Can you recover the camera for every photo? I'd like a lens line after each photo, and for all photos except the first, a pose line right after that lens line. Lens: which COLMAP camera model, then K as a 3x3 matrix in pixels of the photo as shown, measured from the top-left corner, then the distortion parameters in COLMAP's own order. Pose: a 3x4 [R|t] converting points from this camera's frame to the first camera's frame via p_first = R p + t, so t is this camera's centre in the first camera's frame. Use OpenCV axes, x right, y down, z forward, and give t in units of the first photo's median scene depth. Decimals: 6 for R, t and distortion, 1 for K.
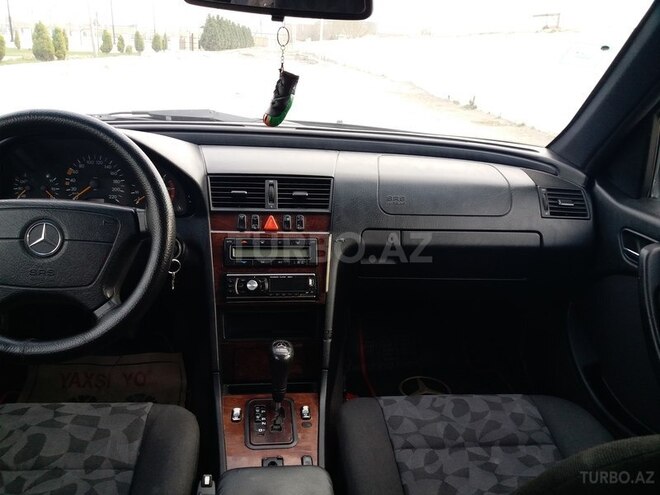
lens RADIAL K [[549.6, 0, 330.0], [0, 549.6, 247.5], [0, 0, 1]] dist [0.063109, -0.099951]
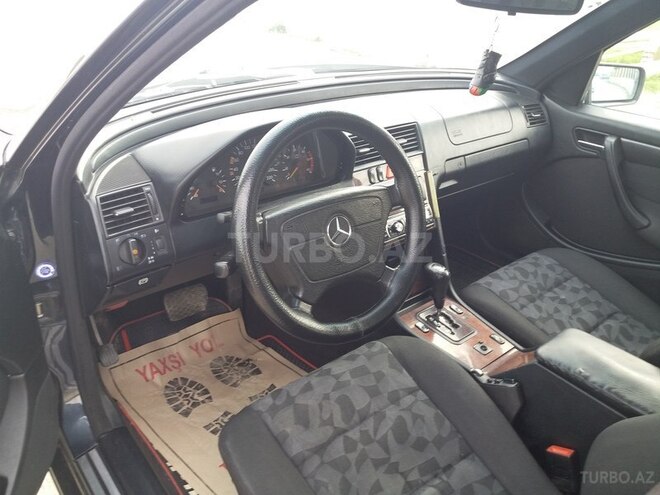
lens RADIAL K [[549.6, 0, 330.0], [0, 549.6, 247.5], [0, 0, 1]] dist [0.063109, -0.099951]
pose [[0.824335, -0.268981, 0.498117, -0.938889], [0.165814, 0.956040, 0.241853, -0.217671], [-0.541274, -0.116773, 0.832698, 0.087371]]
